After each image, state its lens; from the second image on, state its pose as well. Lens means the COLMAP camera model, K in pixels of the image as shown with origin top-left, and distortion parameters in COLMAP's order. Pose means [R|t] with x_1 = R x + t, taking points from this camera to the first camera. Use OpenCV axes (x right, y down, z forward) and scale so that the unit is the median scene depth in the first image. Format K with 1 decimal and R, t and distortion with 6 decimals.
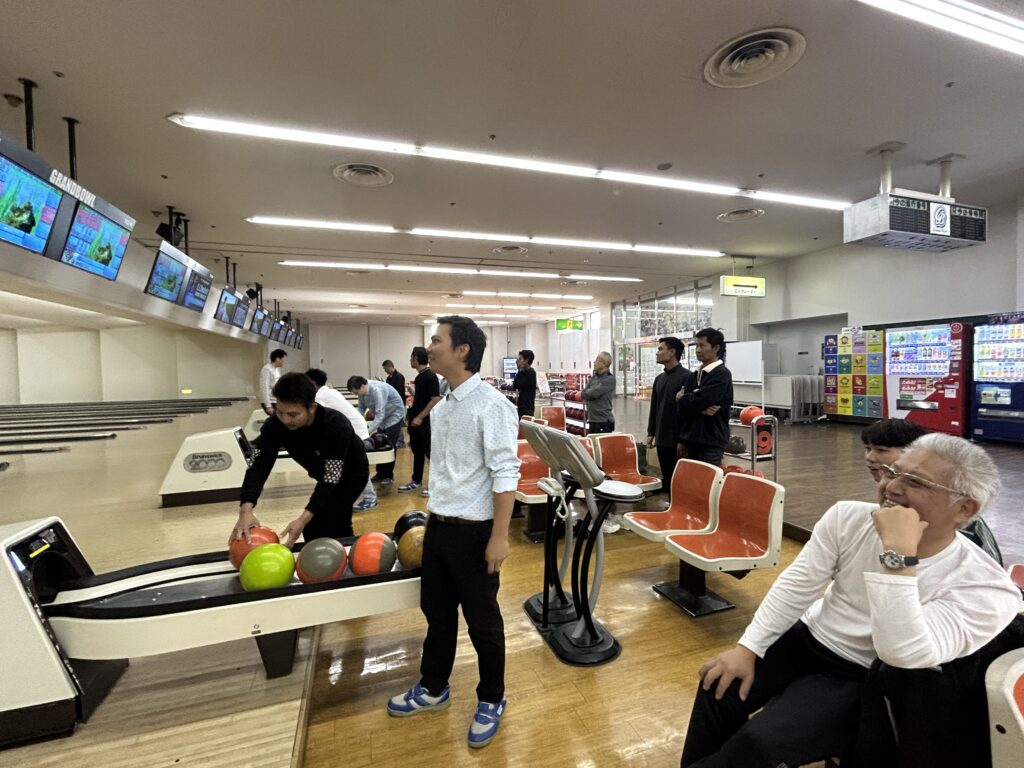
lens RADIAL K [[476.2, 0, 514.1], [0, 476.2, 385.0], [0, 0, 1]] dist [0.001477, -0.000187]
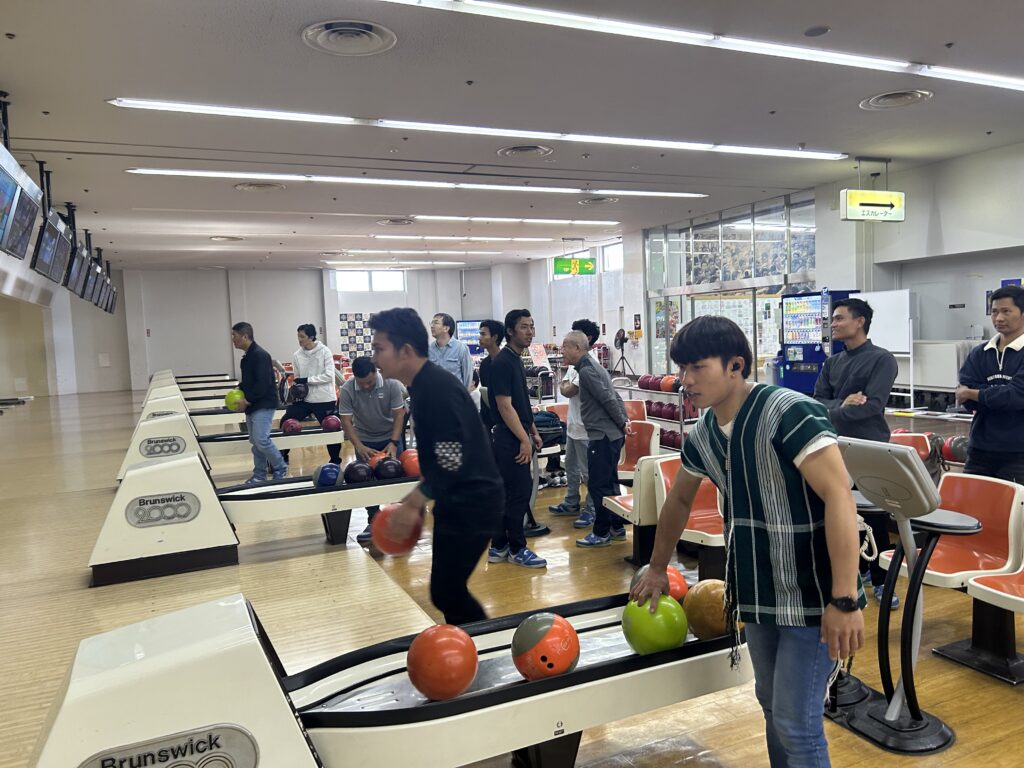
lens RADIAL K [[785.3, 0, 512.0], [0, 785.3, 384.0], [0, 0, 1]] dist [0.058347, -0.069977]
pose [[0.994276, -0.029953, 0.102557, -0.127335], [0.026927, 0.999164, 0.030767, -0.009755], [-0.103393, -0.027829, 0.994251, -0.033231]]
